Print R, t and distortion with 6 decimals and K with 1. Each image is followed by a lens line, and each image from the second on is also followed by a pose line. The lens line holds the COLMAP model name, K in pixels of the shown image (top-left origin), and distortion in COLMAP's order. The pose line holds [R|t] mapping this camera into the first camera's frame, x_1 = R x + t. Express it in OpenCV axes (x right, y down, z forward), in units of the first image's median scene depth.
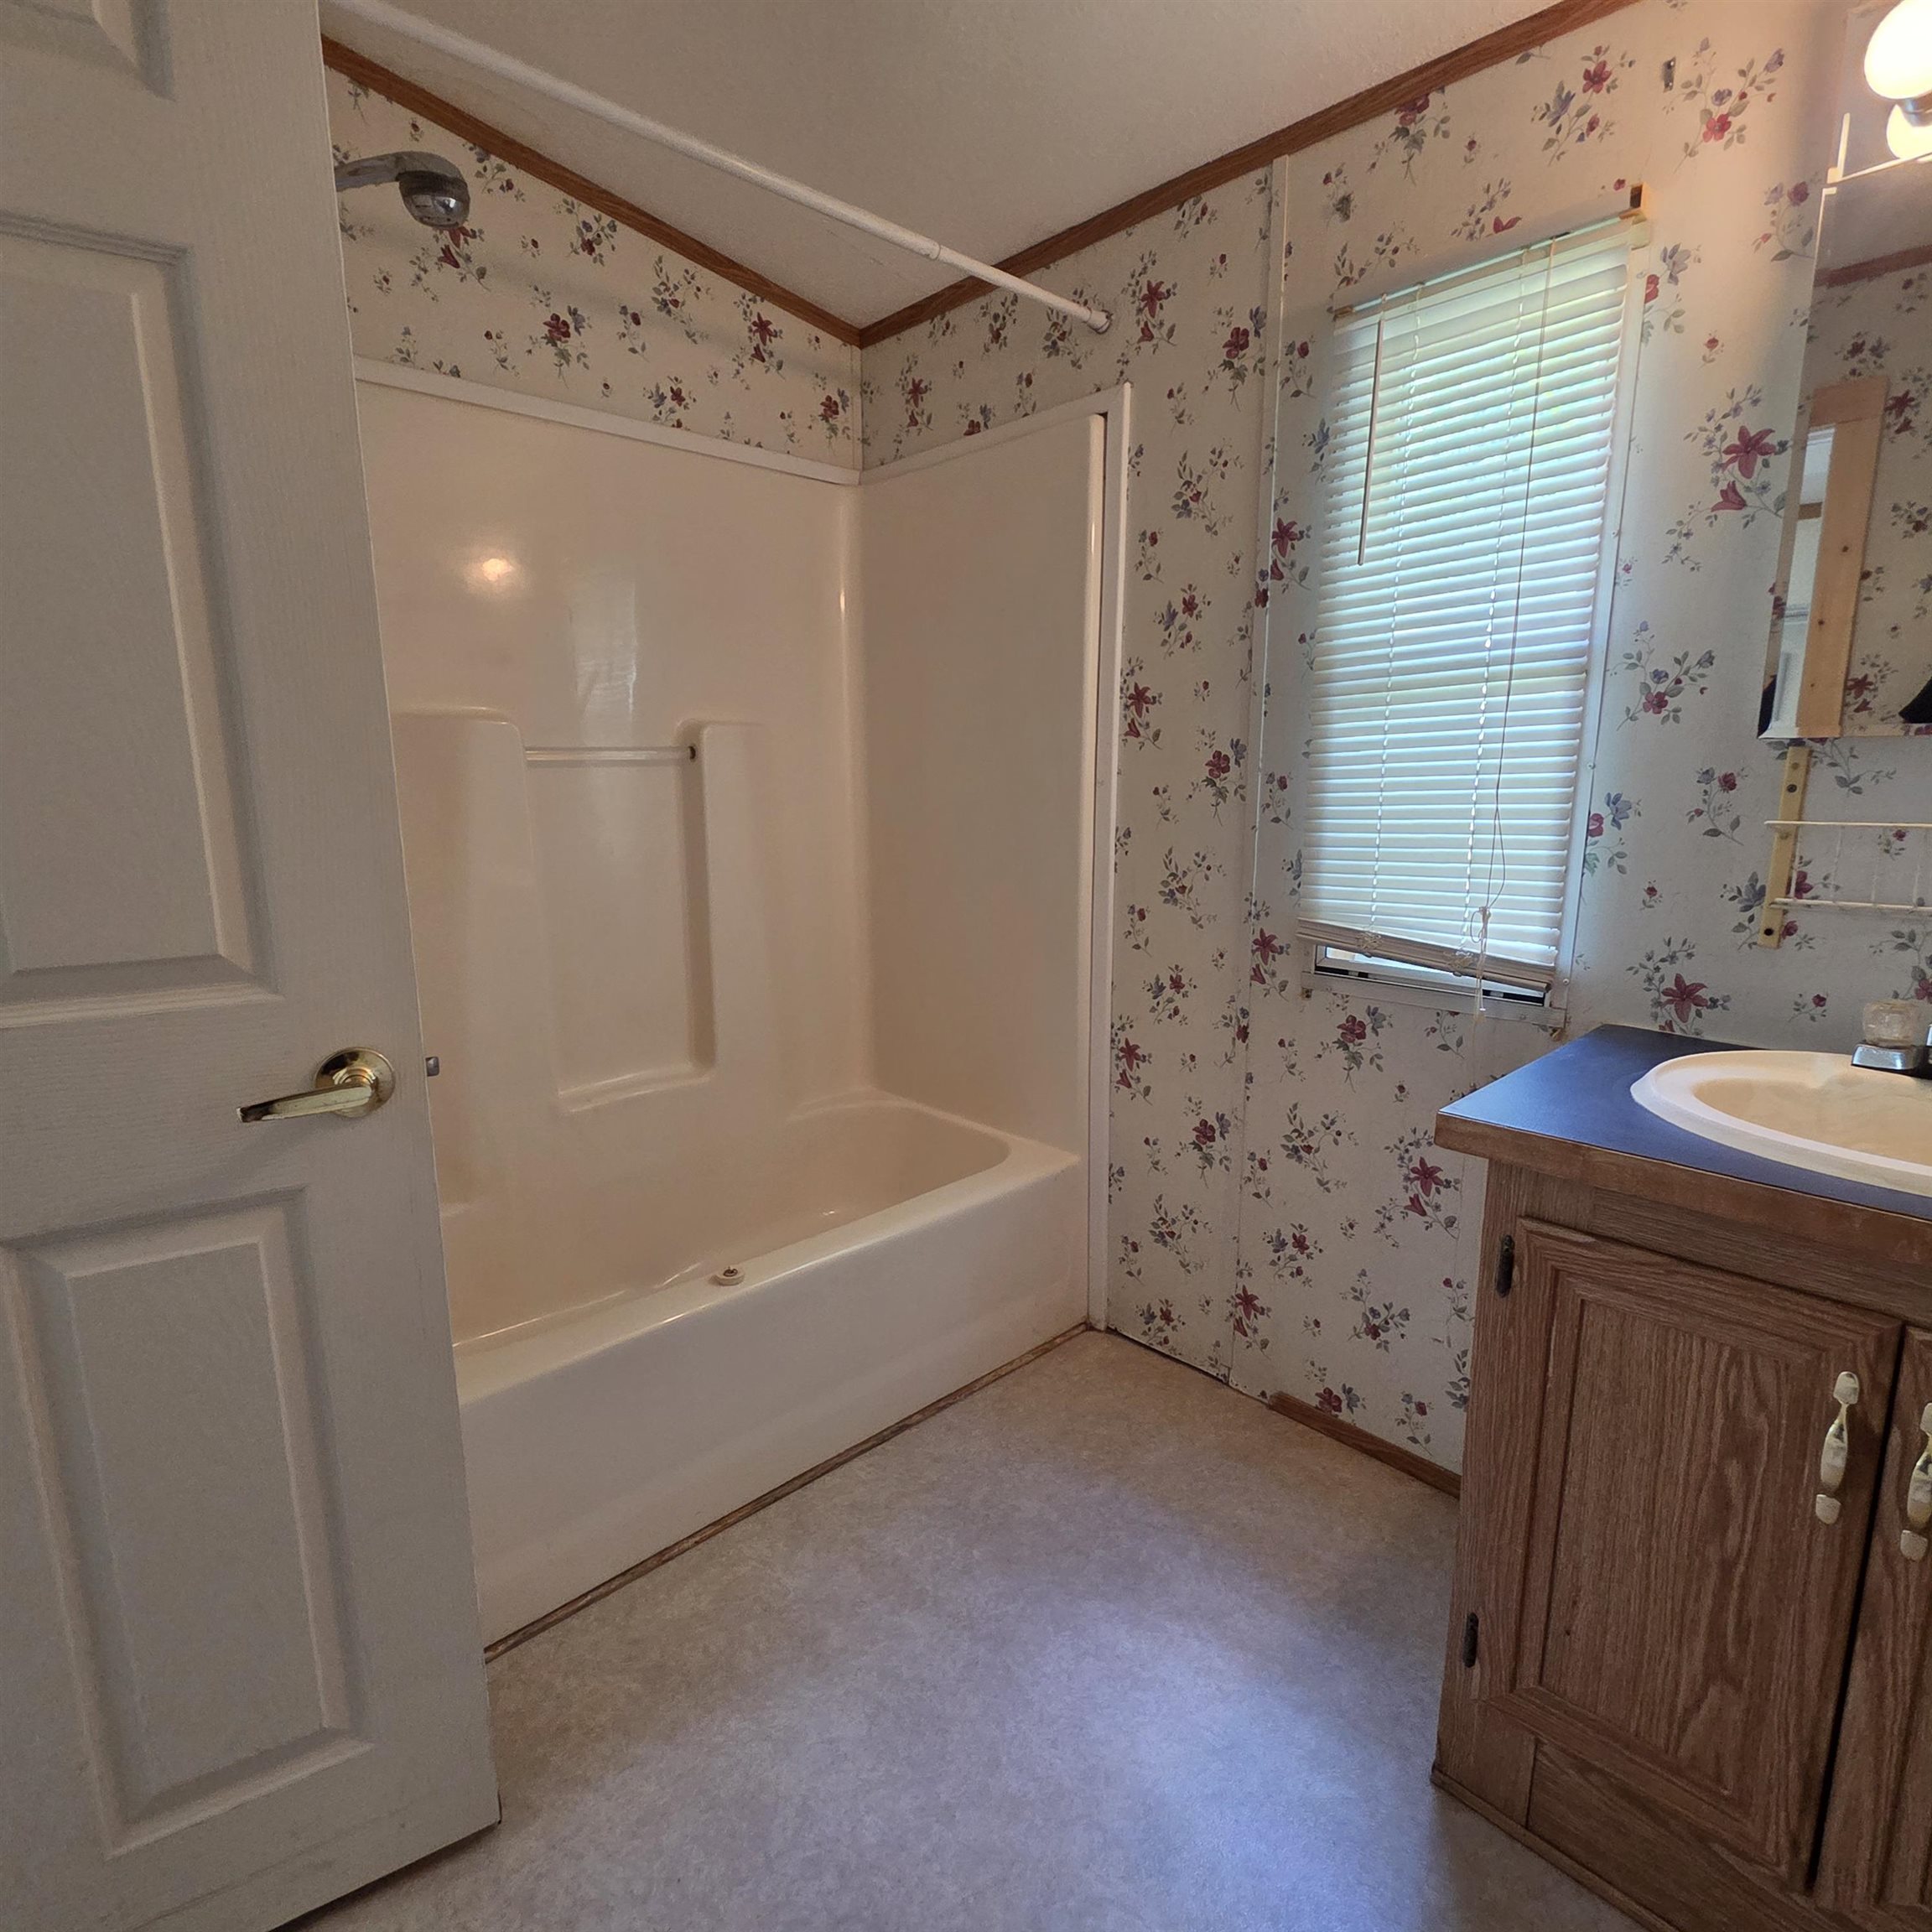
lens RADIAL K [[1059.9, 0, 962.9], [0, 1059.9, 968.3], [0, 0, 1]] dist [0.005458, -0.003094]
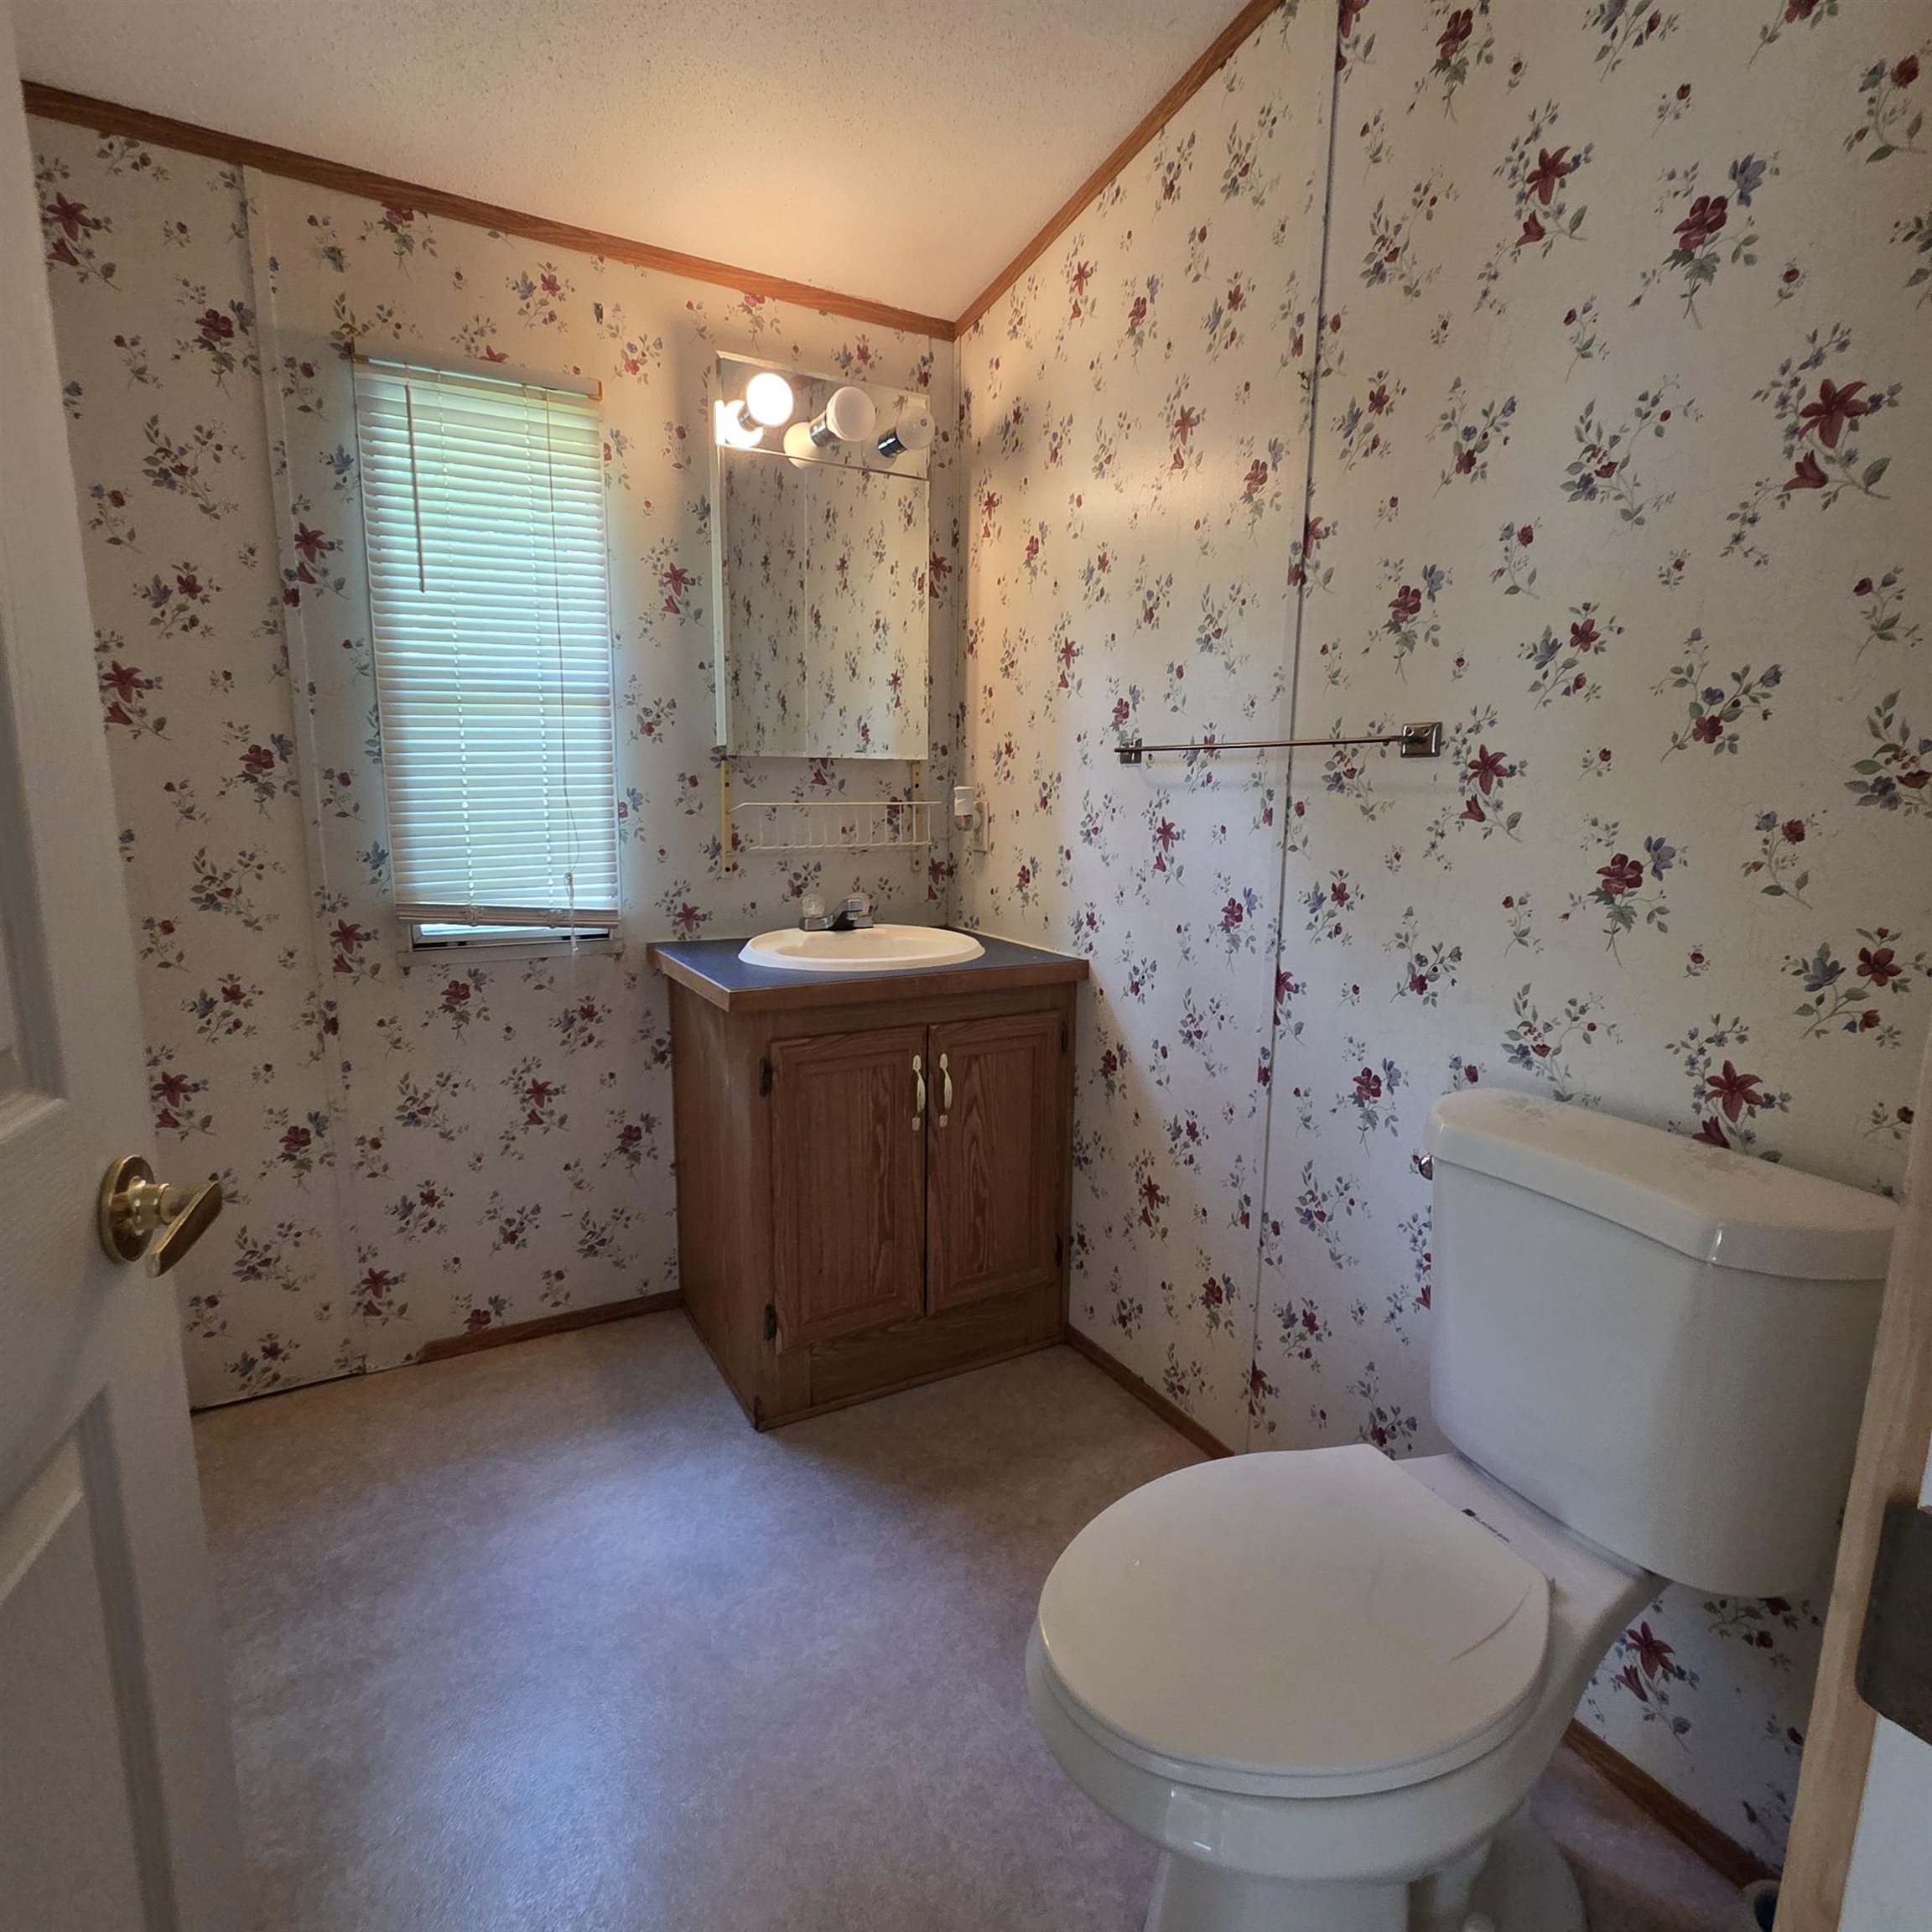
lens RADIAL K [[1056.1, 0, 951.7], [0, 1056.1, 964.1], [0, 0, 1]] dist [0.004454, -0.003462]
pose [[0.251916, -0.160162, 0.954404, -0.636206], [0.161773, 0.979302, 0.121640, -0.027494], [-0.954132, 0.123754, 0.272612, 0.177929]]
